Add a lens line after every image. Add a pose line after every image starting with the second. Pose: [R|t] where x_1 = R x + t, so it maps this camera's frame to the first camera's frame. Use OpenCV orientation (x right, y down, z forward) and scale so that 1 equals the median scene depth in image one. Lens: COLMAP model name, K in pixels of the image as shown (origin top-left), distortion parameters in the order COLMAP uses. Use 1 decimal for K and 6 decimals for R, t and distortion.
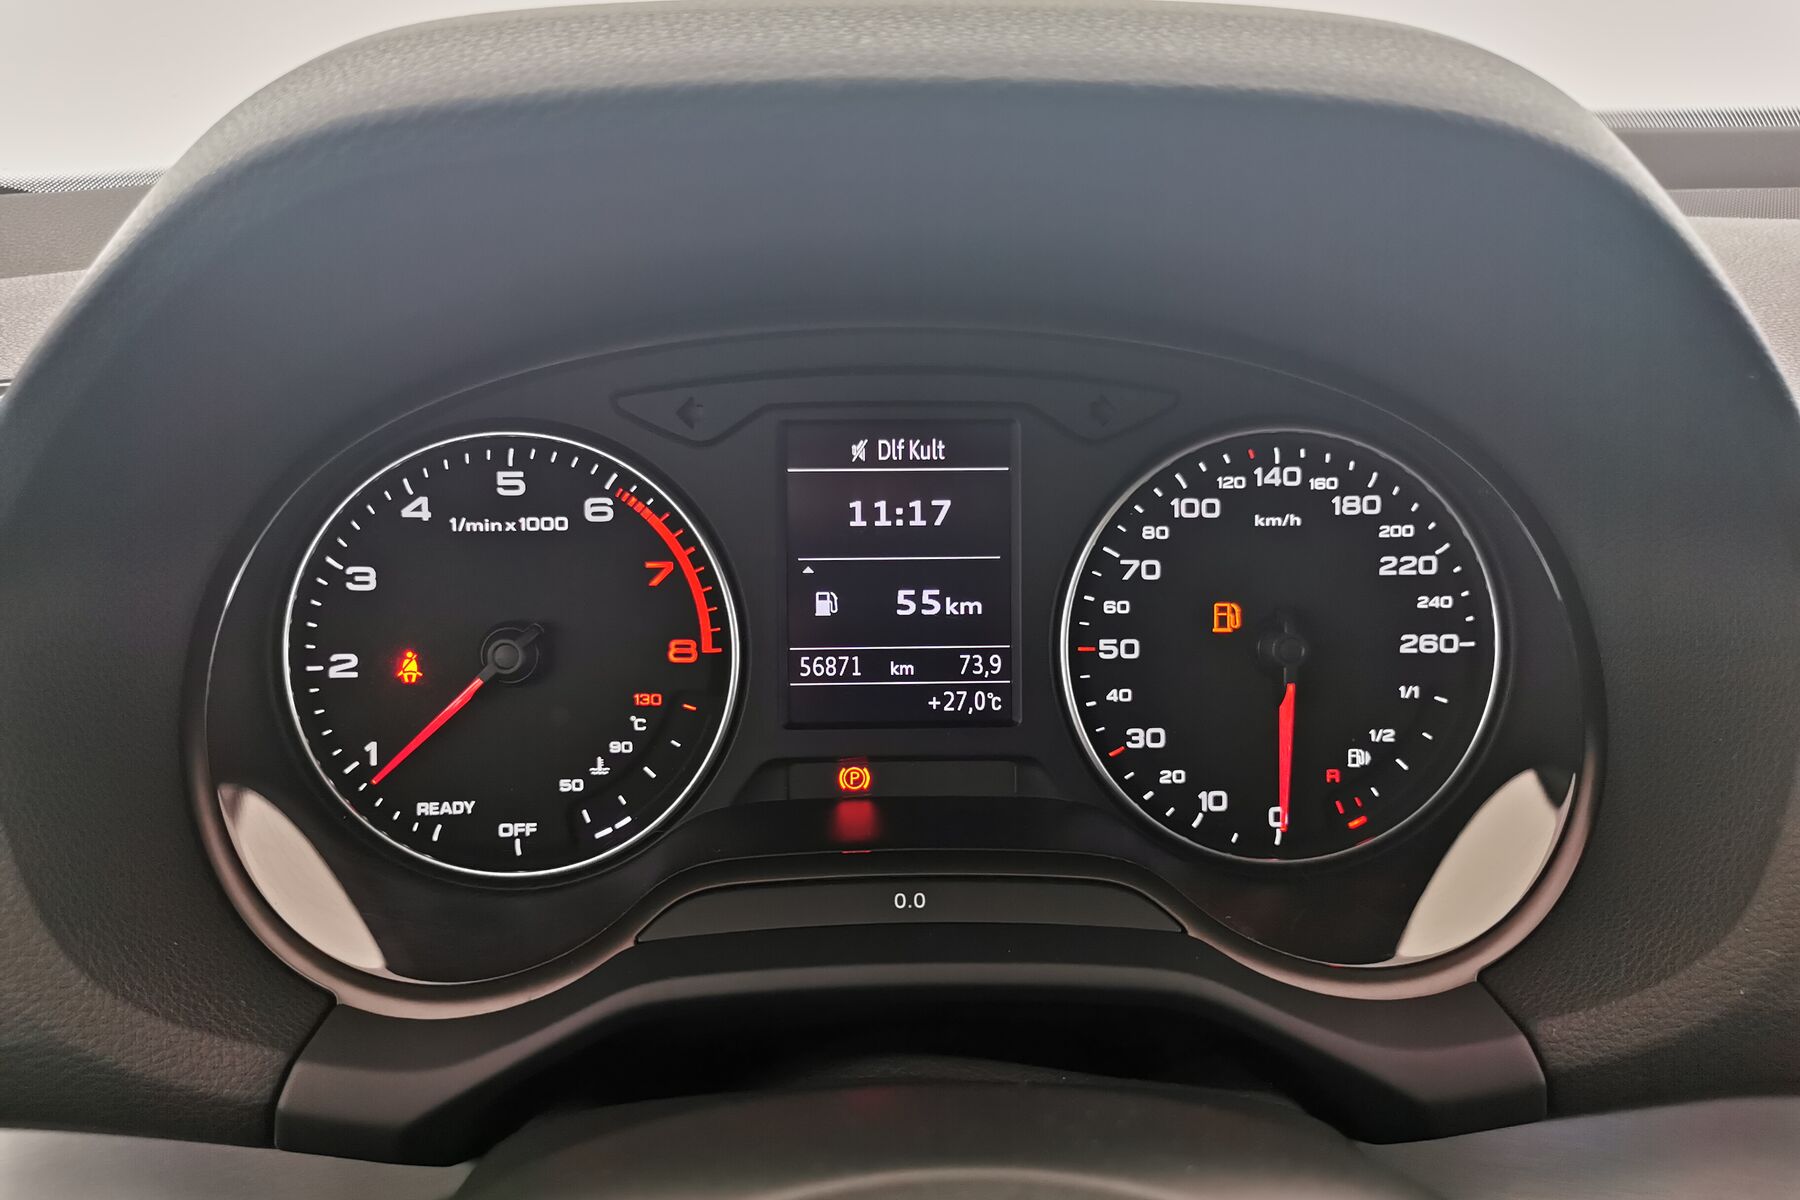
lens RADIAL K [[1445.3, 0, 875.5], [0, 1445.3, 638.8], [0, 0, 1]] dist [0.010184, -0.004760]
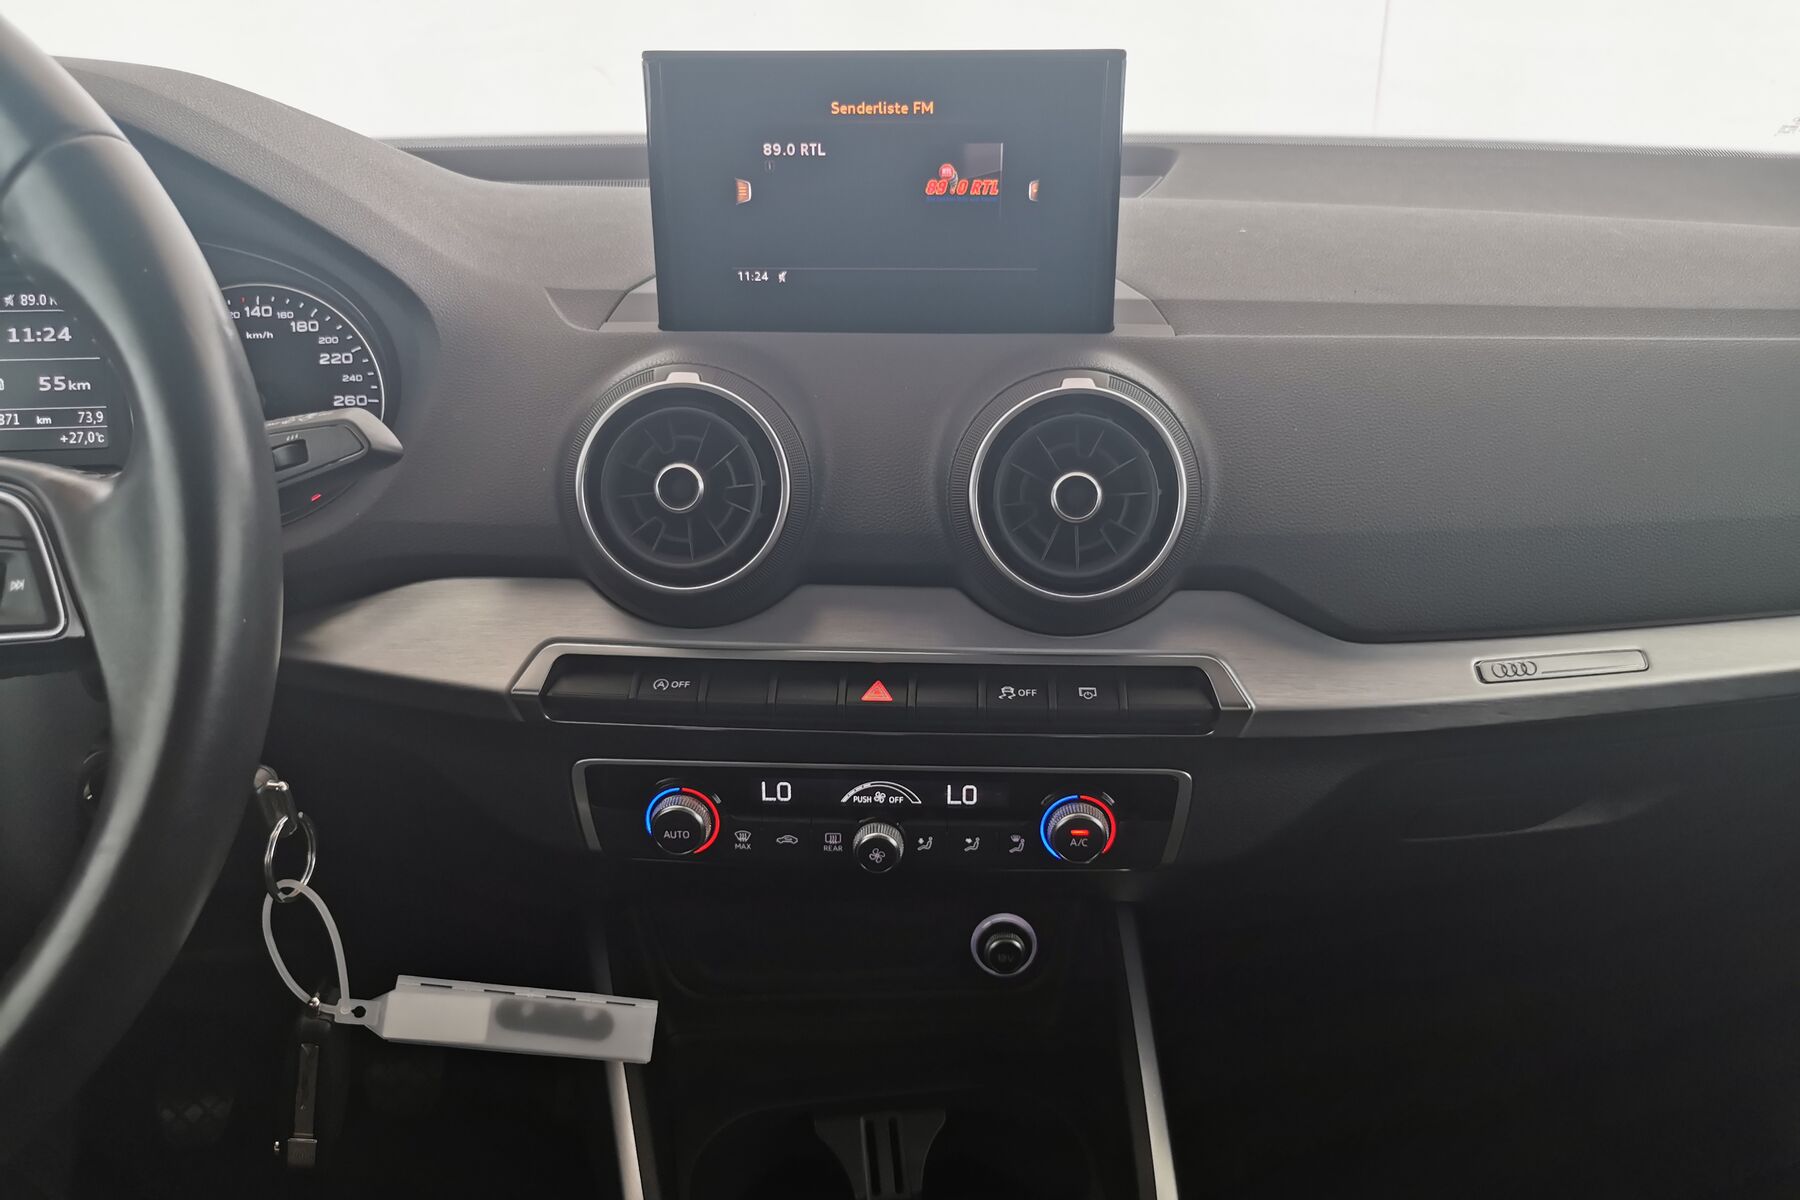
lens RADIAL K [[1445.3, 0, 917.6], [0, 1445.3, 602.2], [0, 0, 1]] dist [0.010184, -0.004760]
pose [[0.992615, -0.039200, 0.114801, 0.887079], [0.043130, 0.998558, -0.031958, 0.353428], [-0.113383, 0.036674, 0.992874, -0.914673]]
